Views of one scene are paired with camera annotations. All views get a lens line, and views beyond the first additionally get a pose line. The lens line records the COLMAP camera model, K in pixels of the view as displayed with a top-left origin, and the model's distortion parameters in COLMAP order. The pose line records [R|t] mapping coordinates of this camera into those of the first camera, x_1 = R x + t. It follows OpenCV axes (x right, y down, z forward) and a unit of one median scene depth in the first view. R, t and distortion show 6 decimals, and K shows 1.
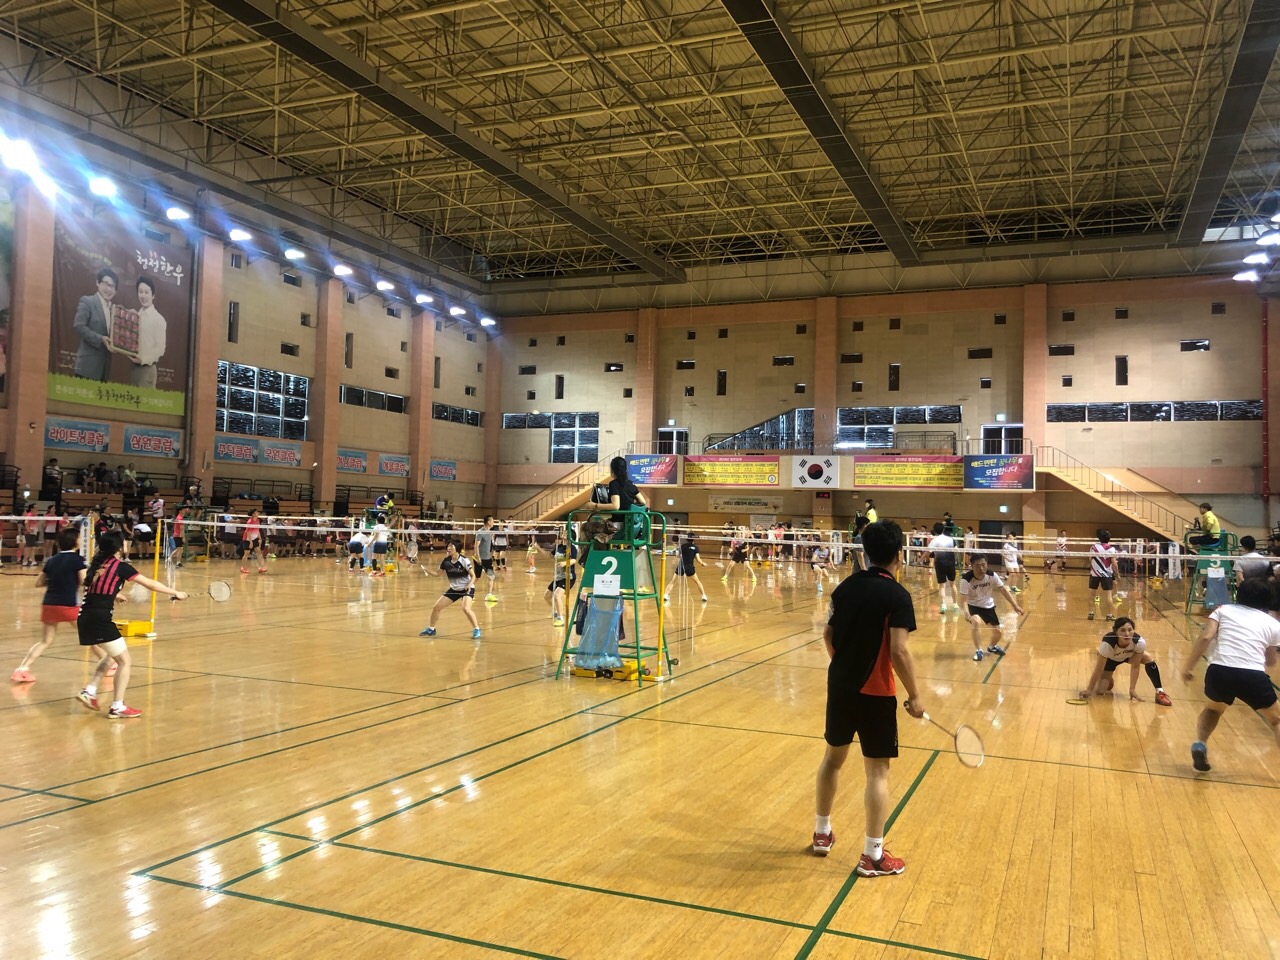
lens RADIAL K [[1046.5, 0, 635.3], [0, 1046.5, 478.8], [0, 0, 1]] dist [0.073204, -0.086800]
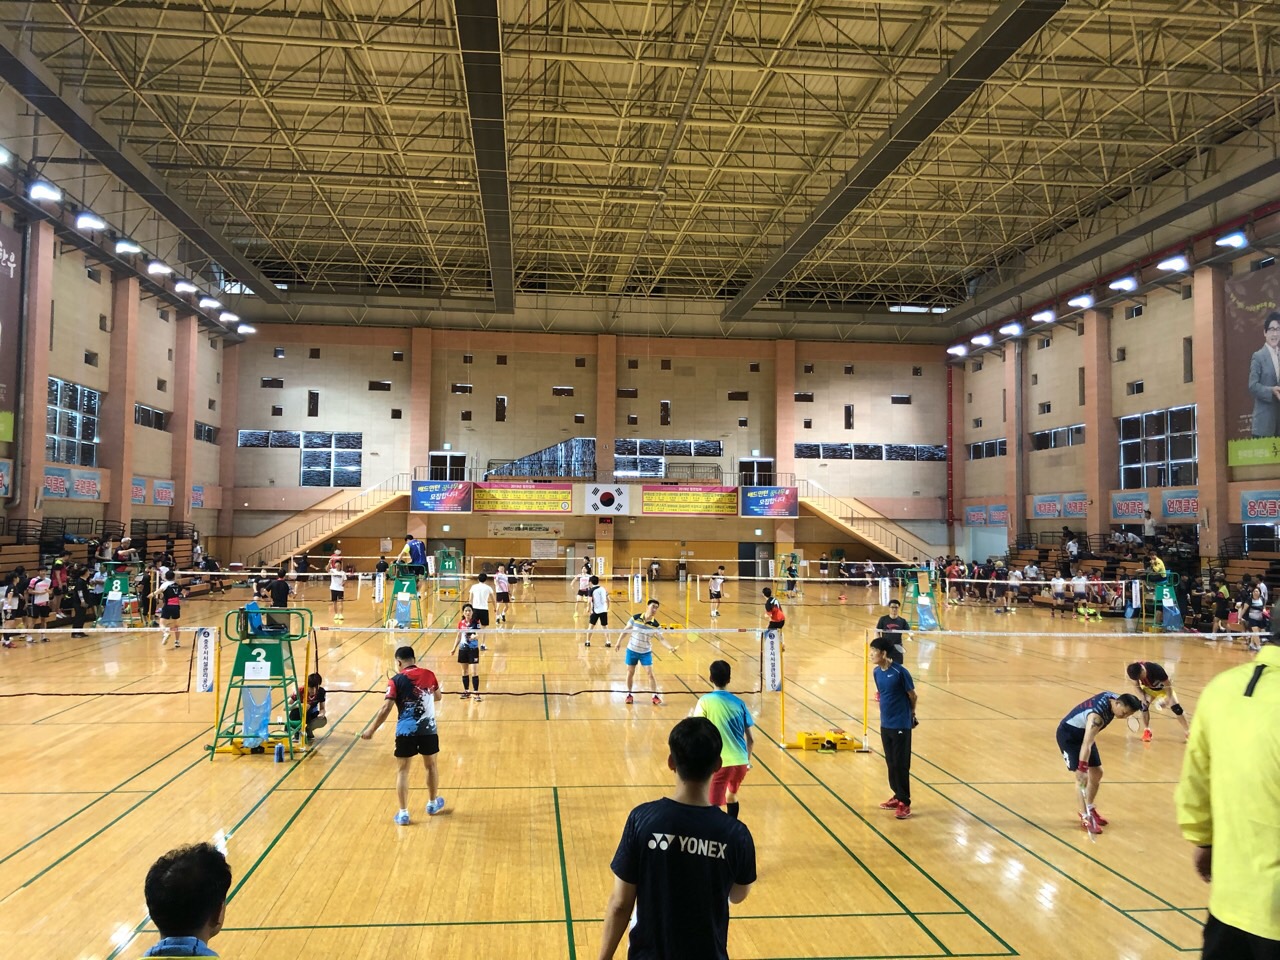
lens RADIAL K [[1046.5, 0, 630.3], [0, 1046.5, 458.2], [0, 0, 1]] dist [0.073204, -0.086800]
pose [[0.875791, 0.016201, 0.482418, -0.313968], [-0.008415, 0.999797, -0.018299, -0.028729], [-0.482616, 0.011966, 0.875750, 0.061689]]
